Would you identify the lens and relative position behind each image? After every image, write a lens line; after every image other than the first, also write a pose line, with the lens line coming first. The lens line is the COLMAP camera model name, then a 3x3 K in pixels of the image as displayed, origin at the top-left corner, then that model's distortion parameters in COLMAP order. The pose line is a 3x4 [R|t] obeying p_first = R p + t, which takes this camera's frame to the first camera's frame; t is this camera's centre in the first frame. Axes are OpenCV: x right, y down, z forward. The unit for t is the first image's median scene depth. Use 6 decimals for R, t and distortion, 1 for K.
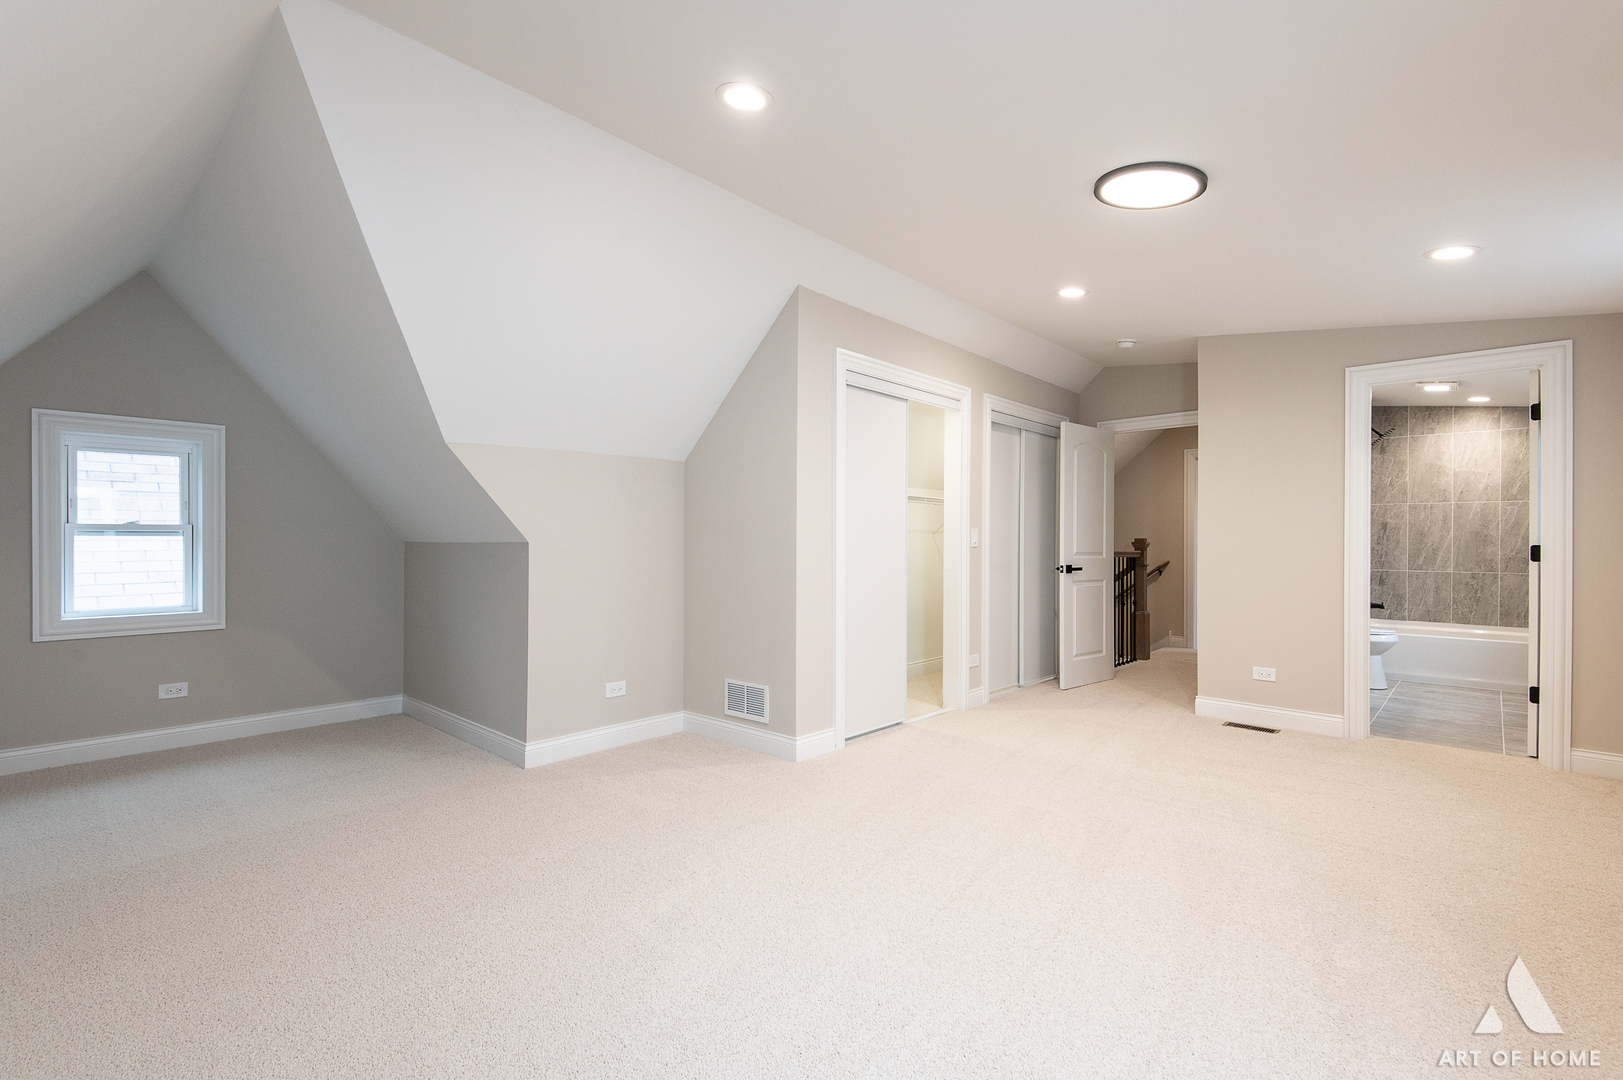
lens RADIAL K [[719.7, 0, 827.4], [0, 719.7, 540.4], [0, 0, 1]] dist [0.005533, -0.002625]
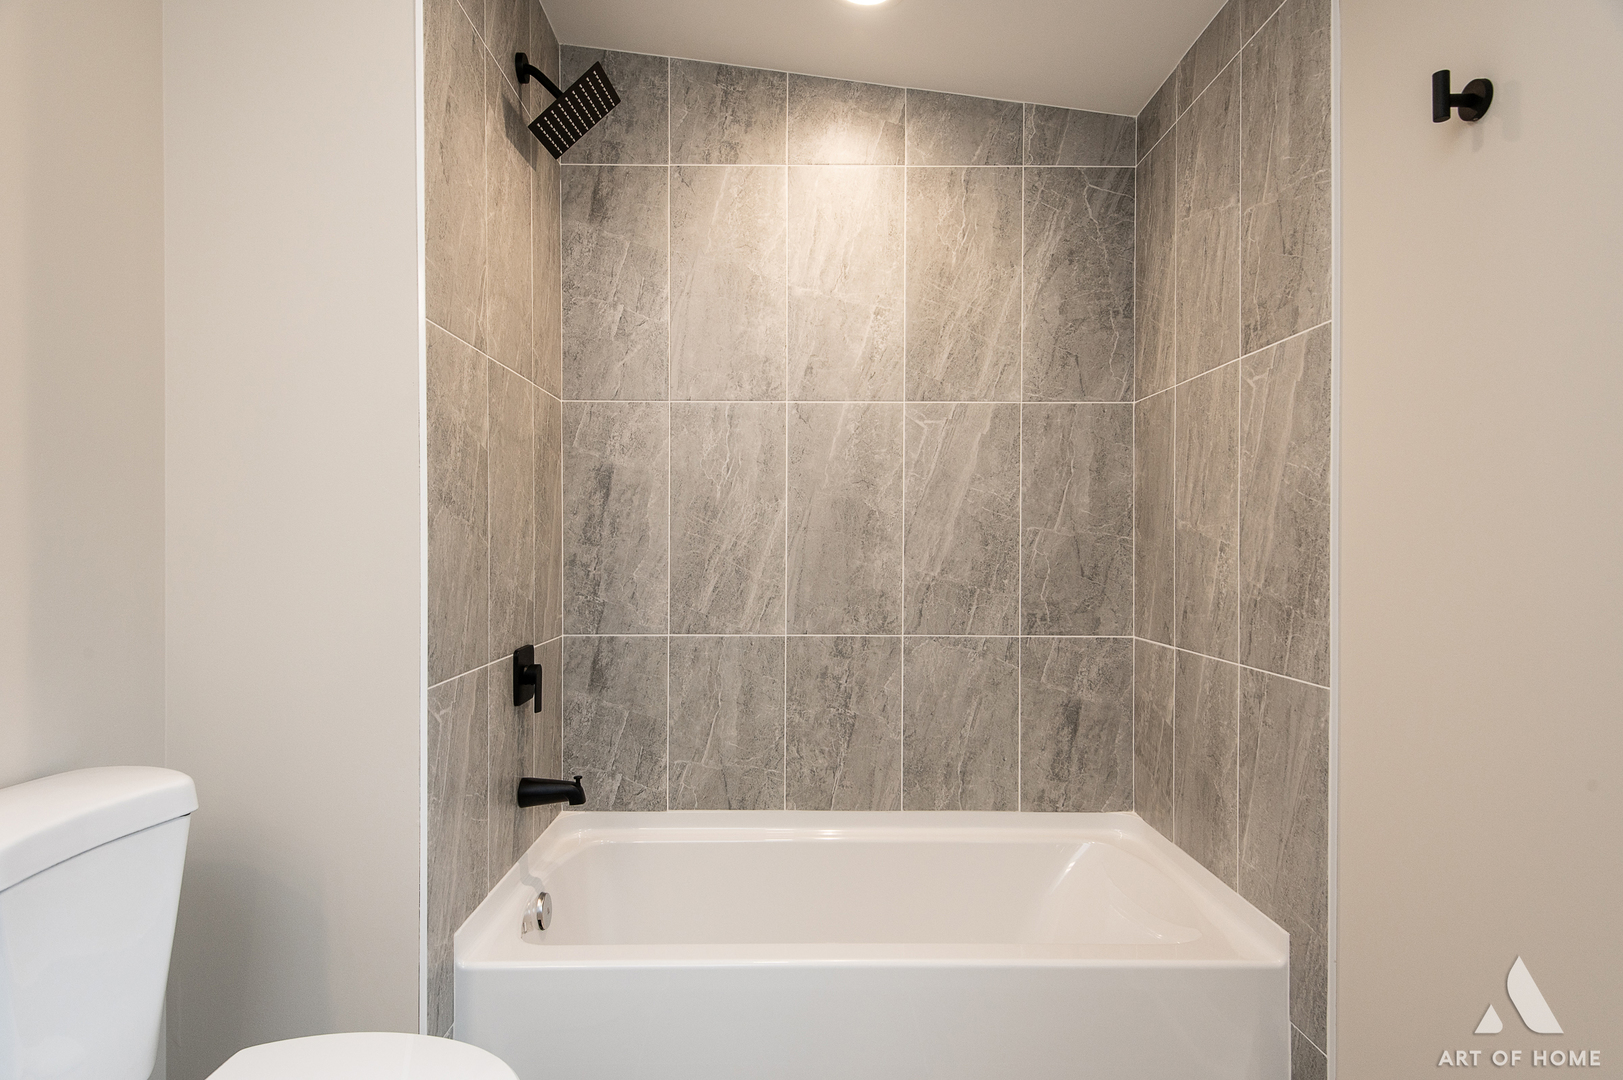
lens RADIAL K [[931.5, 0, 820.0], [0, 931.5, 543.9], [0, 0, 1]] dist [0.044356, -0.001014]
pose [[0.722566, -0.004106, 0.691290, 0.607234], [0.002401, 0.999991, 0.003430, 0.004374], [-0.691298, -0.000818, 0.722570, 0.709018]]
